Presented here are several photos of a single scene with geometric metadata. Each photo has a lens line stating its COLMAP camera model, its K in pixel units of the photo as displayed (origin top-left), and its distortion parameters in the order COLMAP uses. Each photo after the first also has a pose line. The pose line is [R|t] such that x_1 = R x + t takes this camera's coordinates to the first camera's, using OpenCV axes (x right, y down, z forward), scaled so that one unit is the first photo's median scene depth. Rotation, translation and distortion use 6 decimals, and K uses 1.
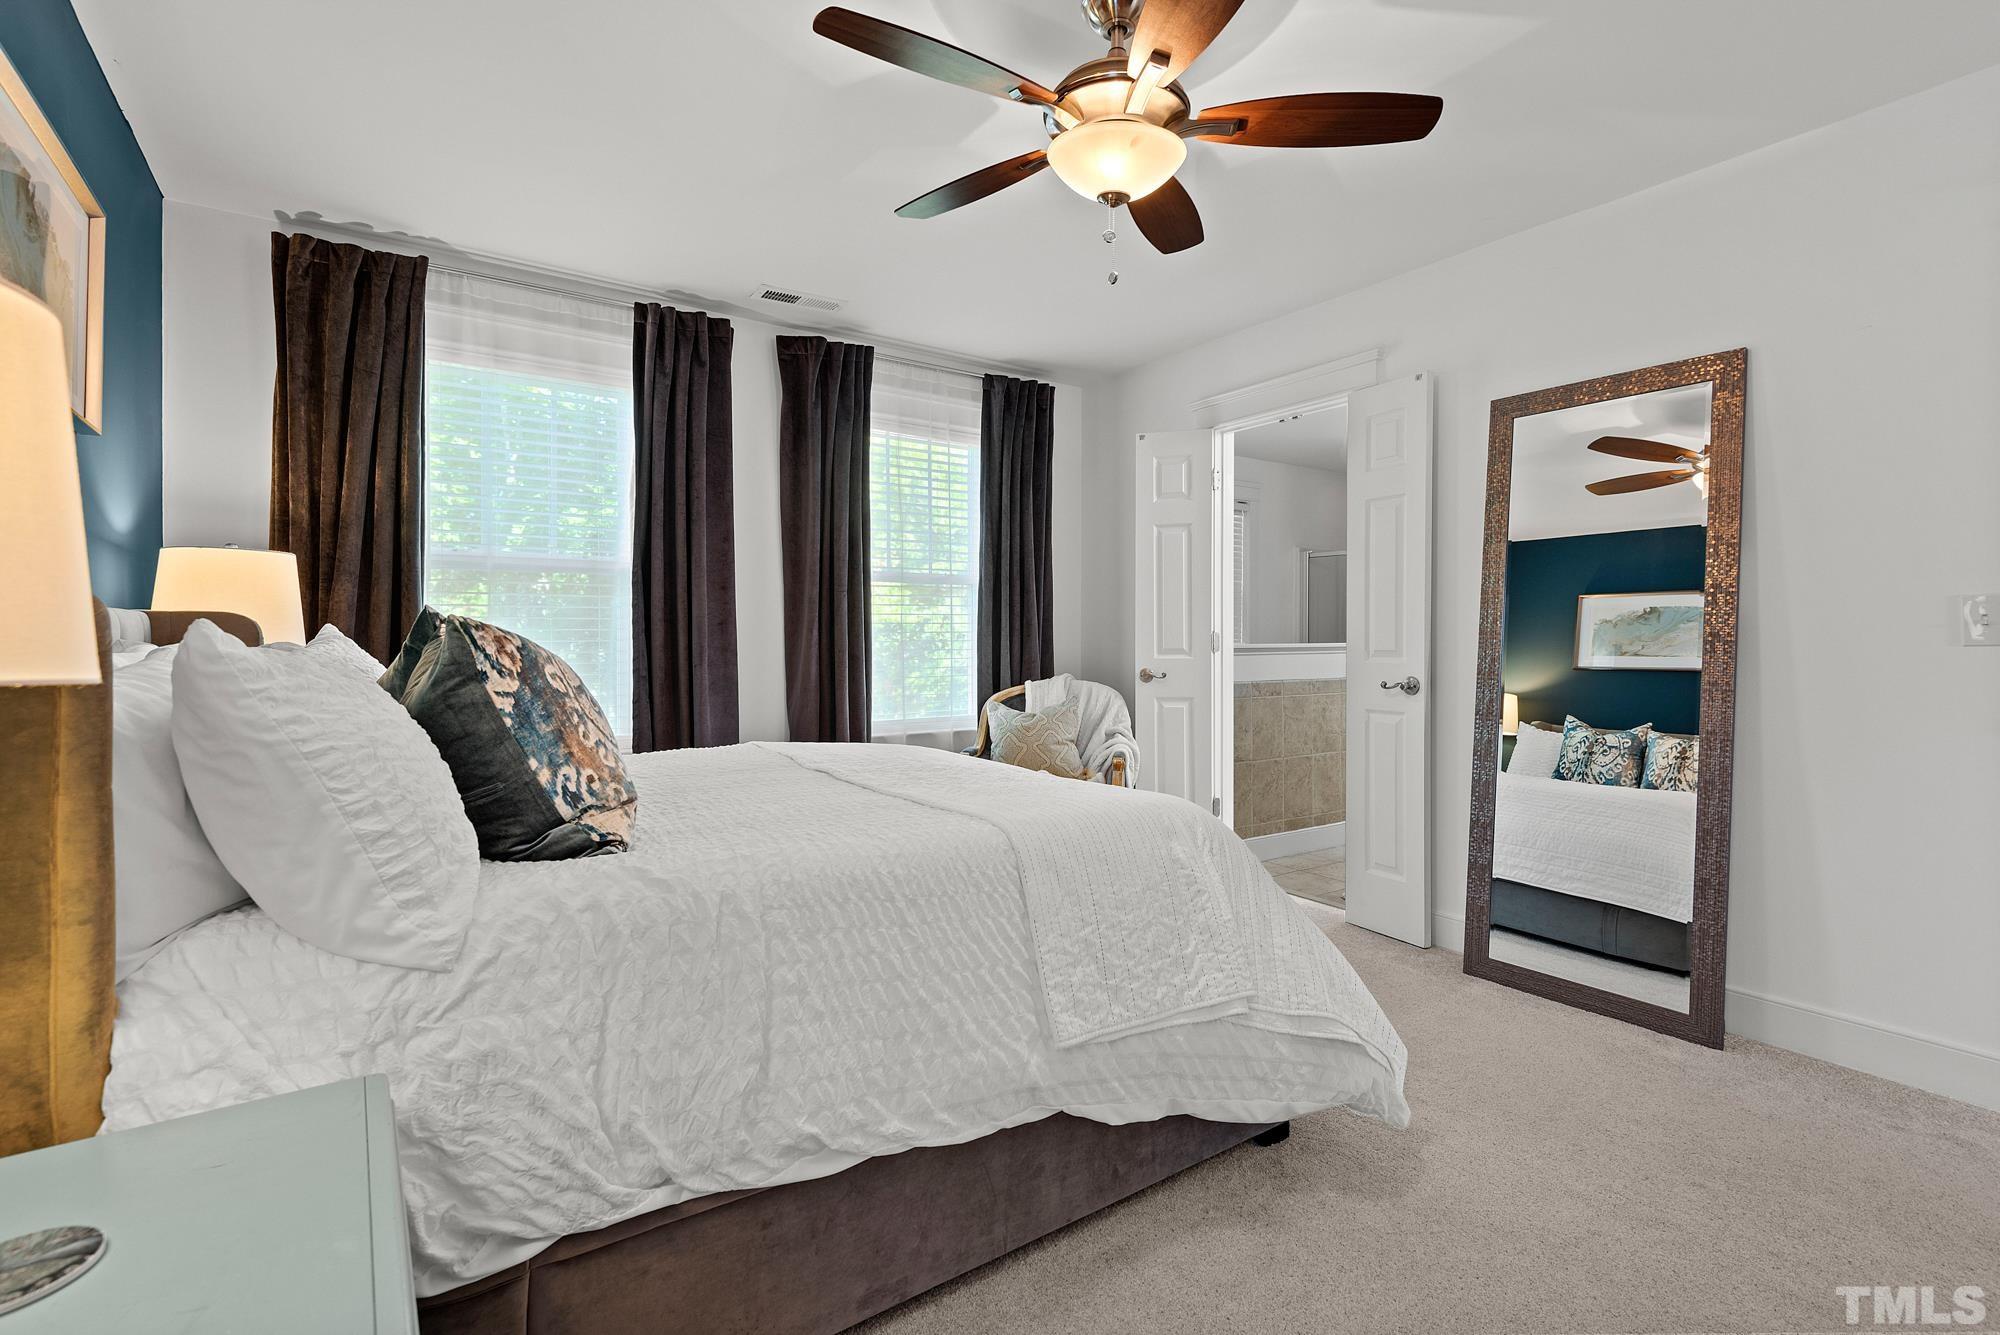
lens RADIAL K [[915.0, 0, 988.9], [0, 915.0, 648.9], [0, 0, 1]] dist [0.024229, -0.013653]
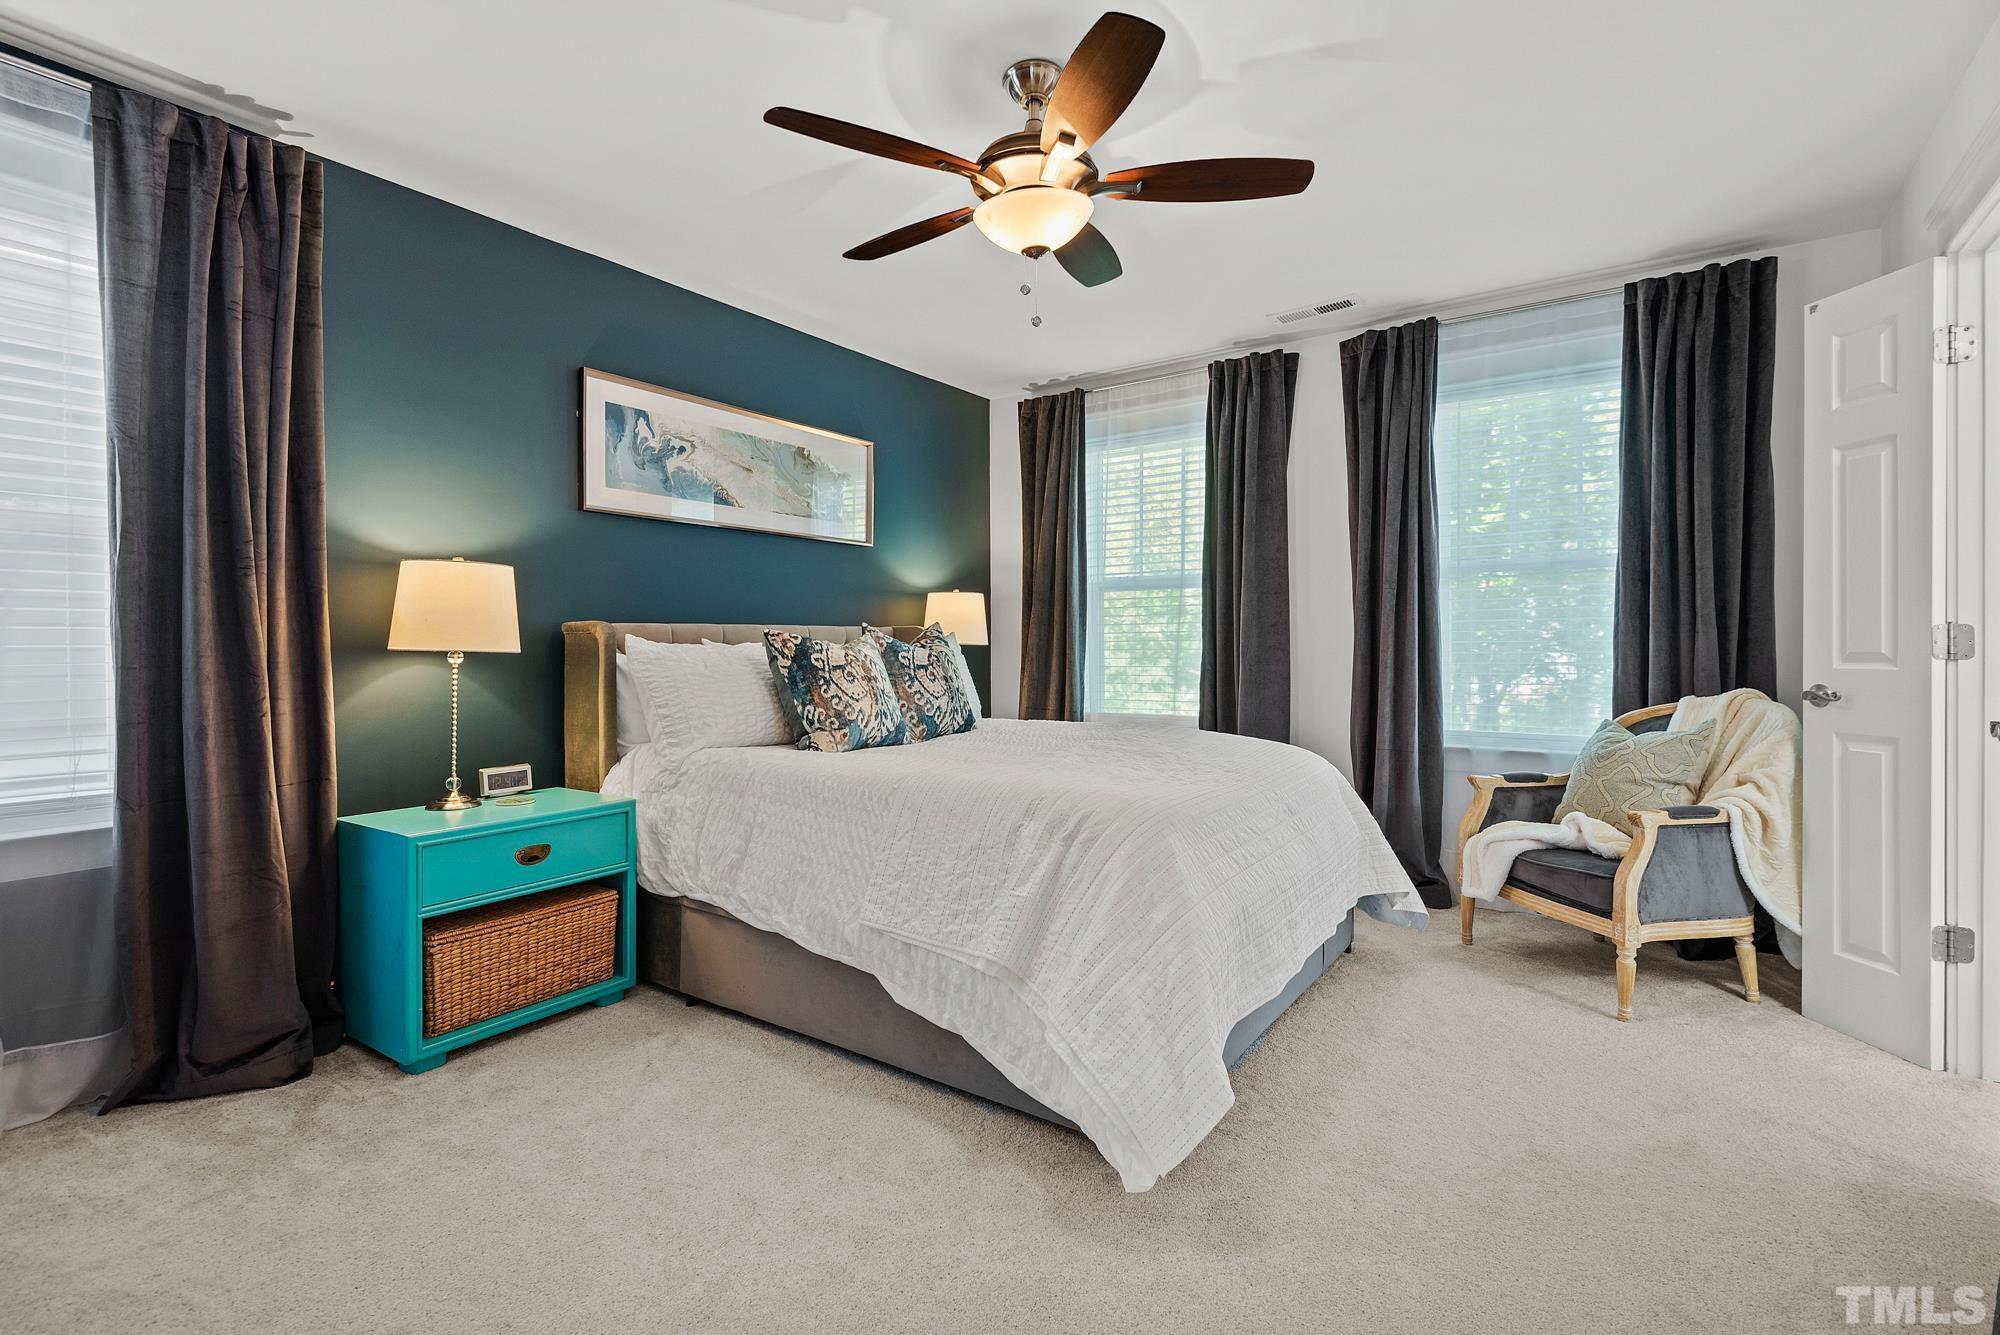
lens RADIAL K [[915.0, 0, 987.1], [0, 915.0, 655.9], [0, 0, 1]] dist [0.024229, -0.013653]
pose [[0.335689, 0.011457, -0.941903, 0.749746], [-0.007042, 0.999929, 0.009653, 0.000529], [0.941946, 0.003393, 0.335746, 0.354302]]
